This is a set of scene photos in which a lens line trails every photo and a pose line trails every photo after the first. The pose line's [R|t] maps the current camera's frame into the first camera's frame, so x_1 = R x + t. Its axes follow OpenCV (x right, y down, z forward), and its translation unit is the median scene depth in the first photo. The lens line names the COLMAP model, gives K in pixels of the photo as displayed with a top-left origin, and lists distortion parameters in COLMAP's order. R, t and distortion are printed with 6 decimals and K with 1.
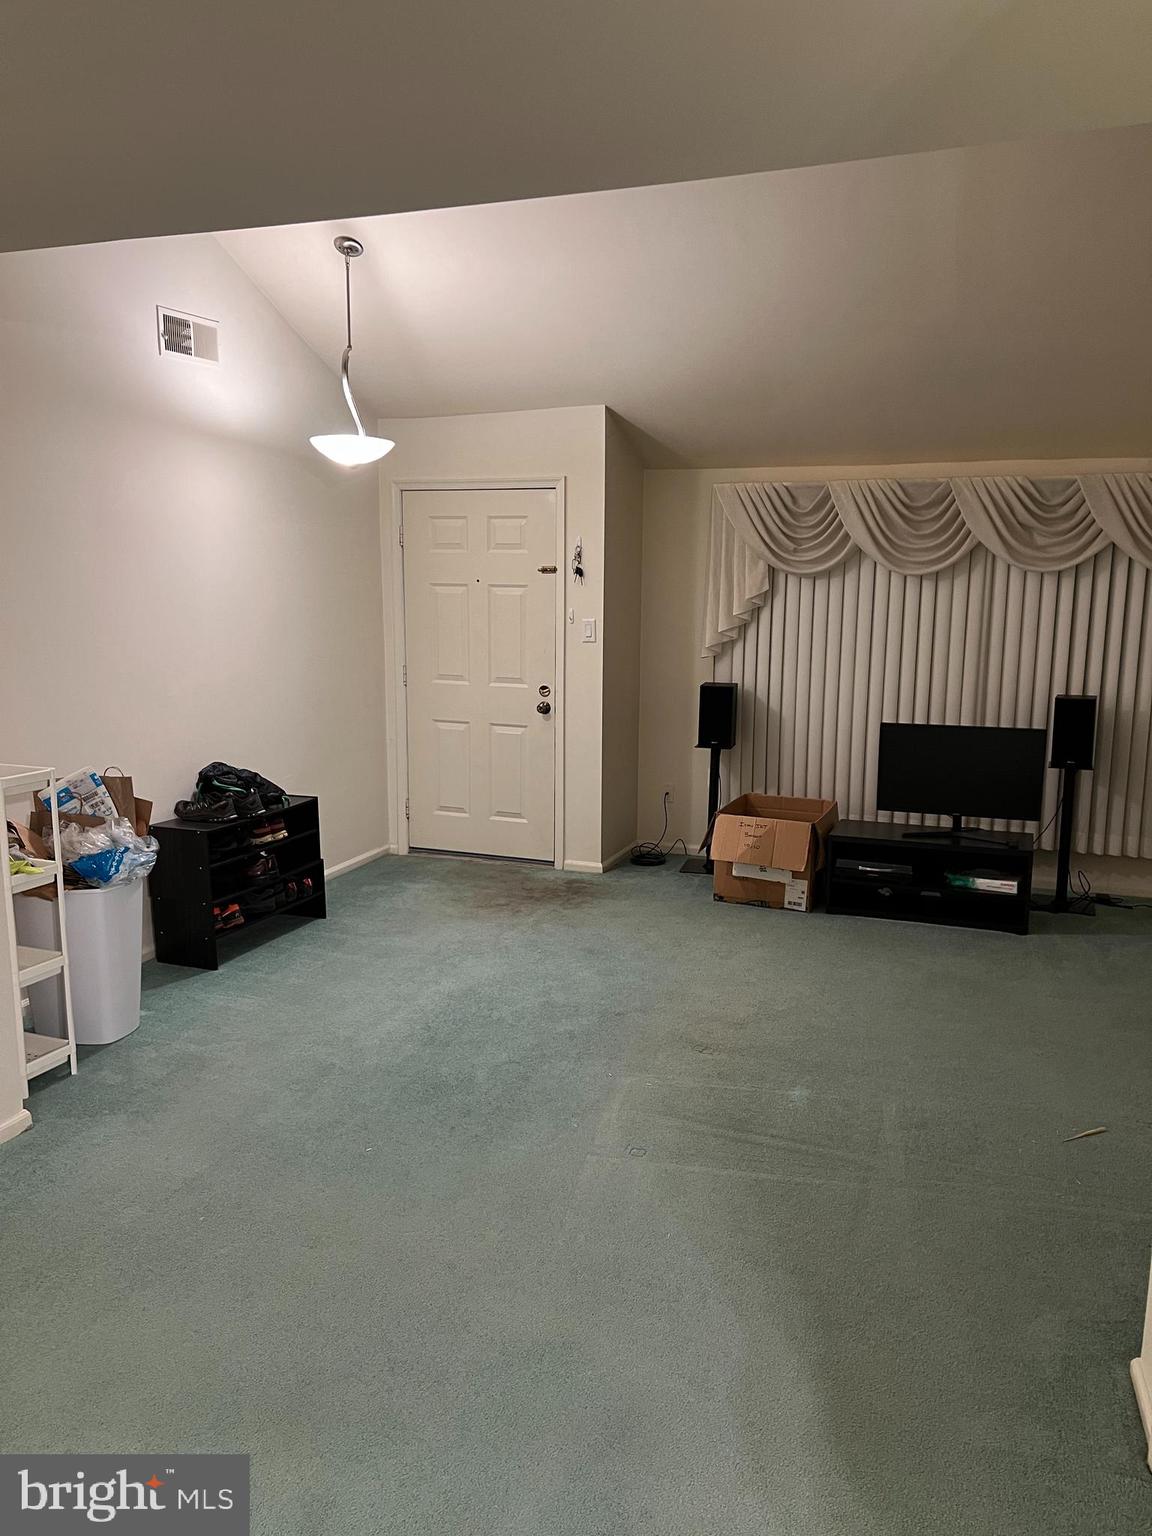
lens RADIAL K [[1136.6, 0, 576.0], [0, 1136.6, 768.0], [0, 0, 1]] dist [0.045904, -0.069921]
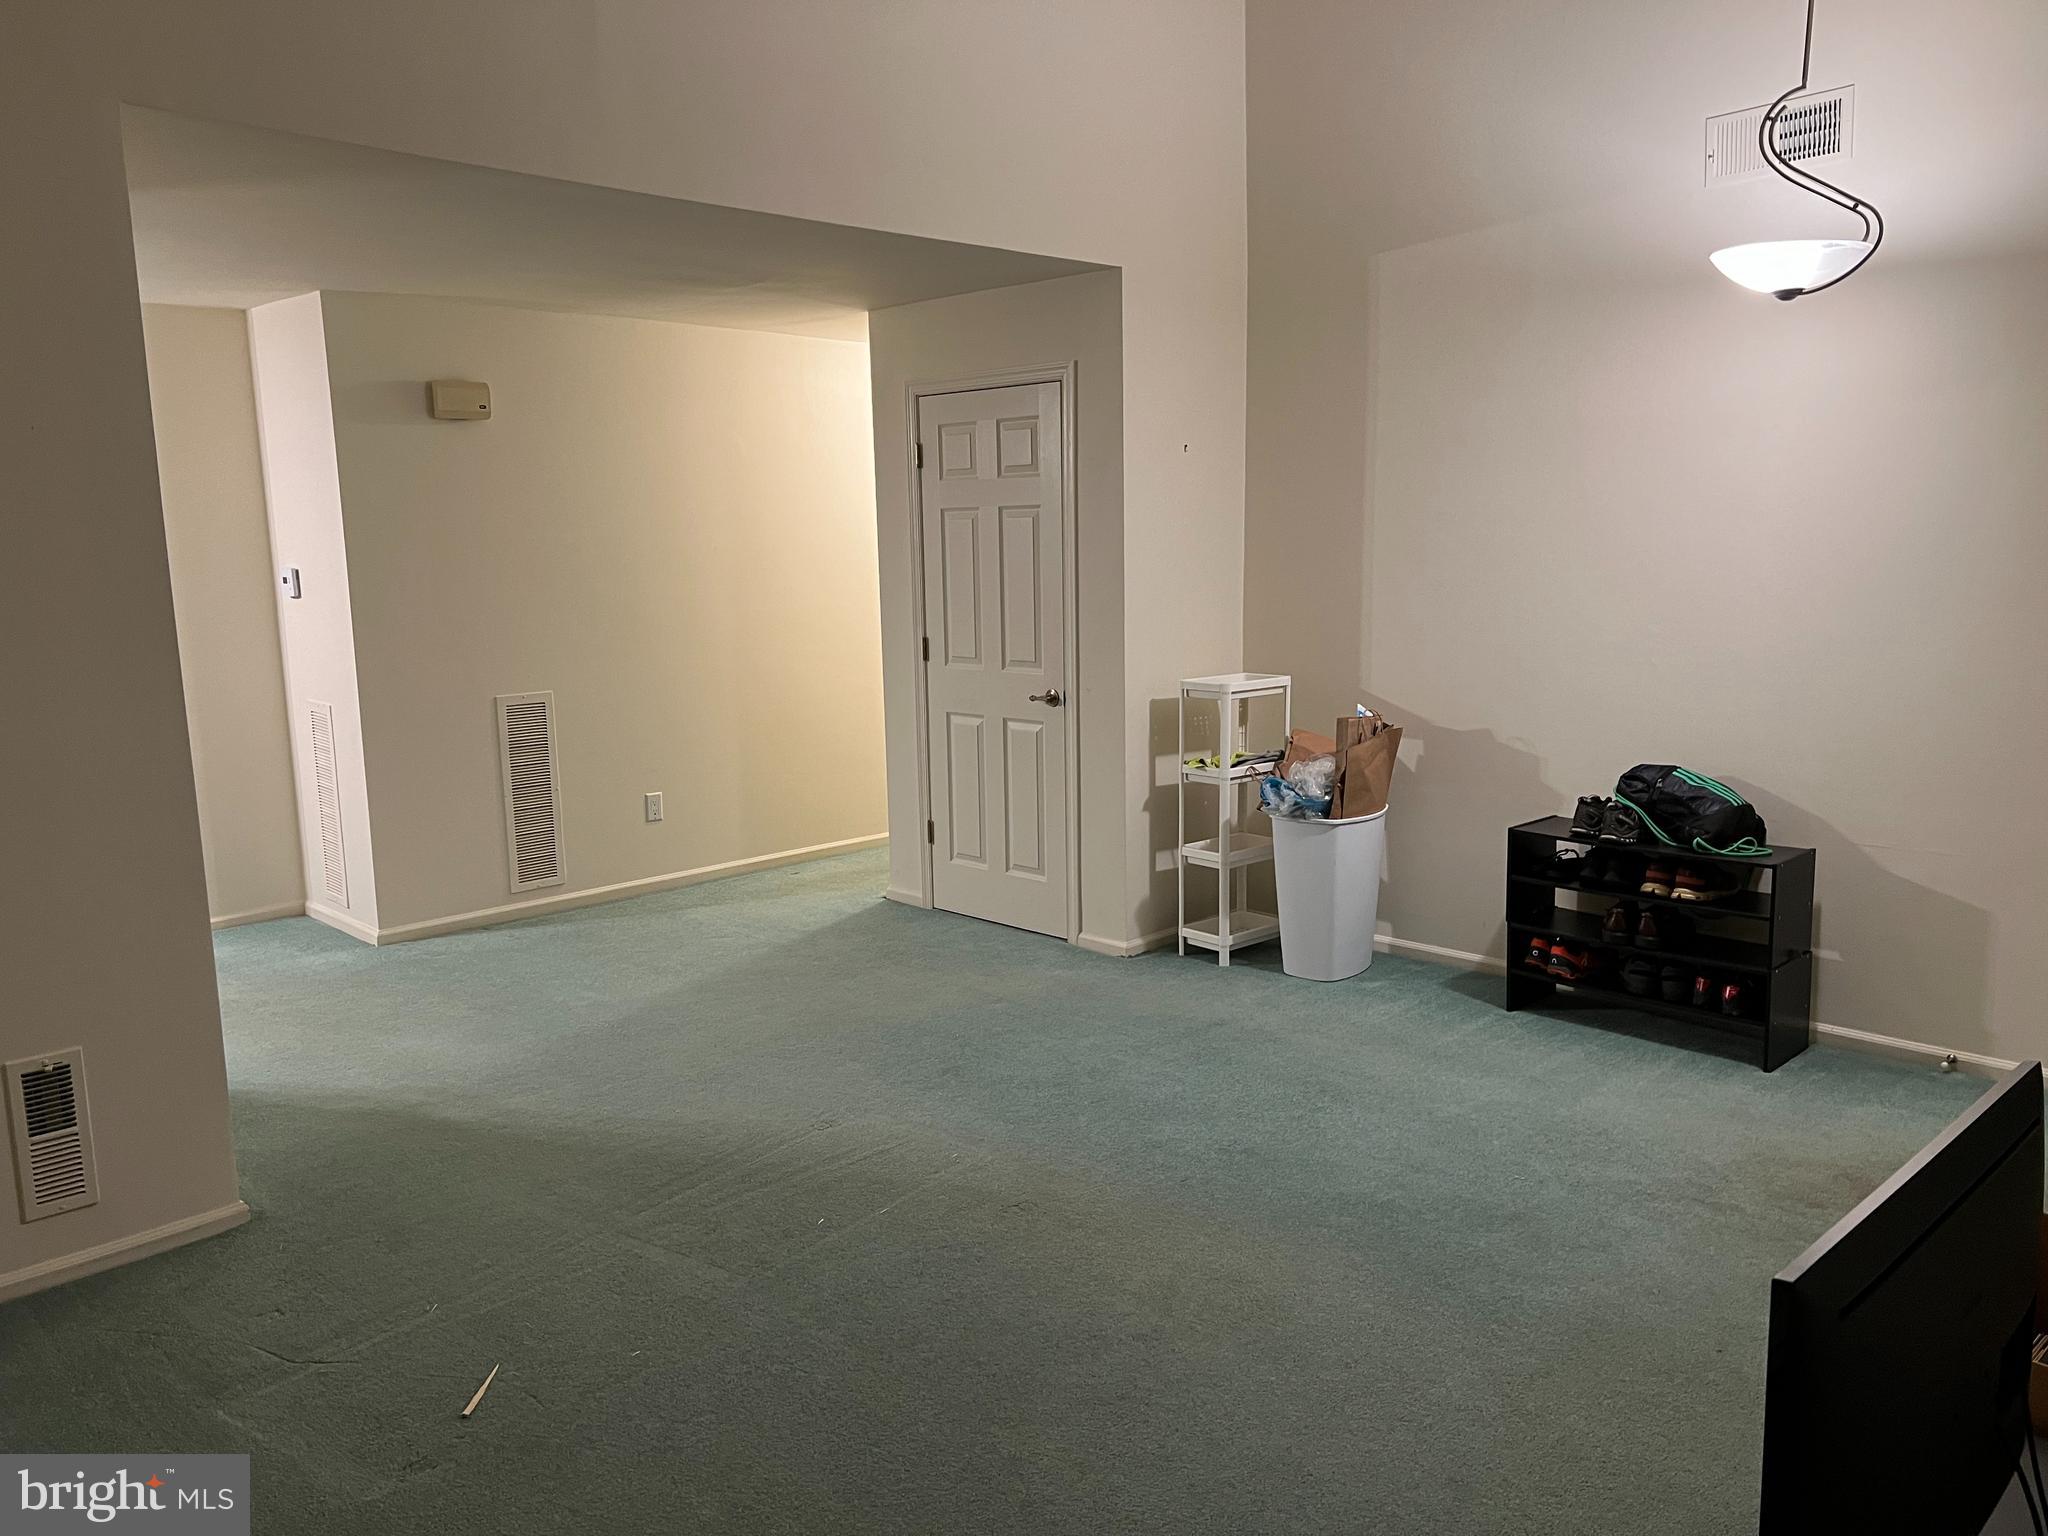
lens RADIAL K [[1498.1, 0, 1024.0], [0, 1498.1, 768.0], [0, 0, 1]] dist [0.047557, 0.000359]
pose [[-0.436705, 0.141854, -0.888350, 0.690012], [-0.126623, 0.967966, 0.216814, -0.156531], [0.890649, 0.207170, -0.404753, 1.075240]]
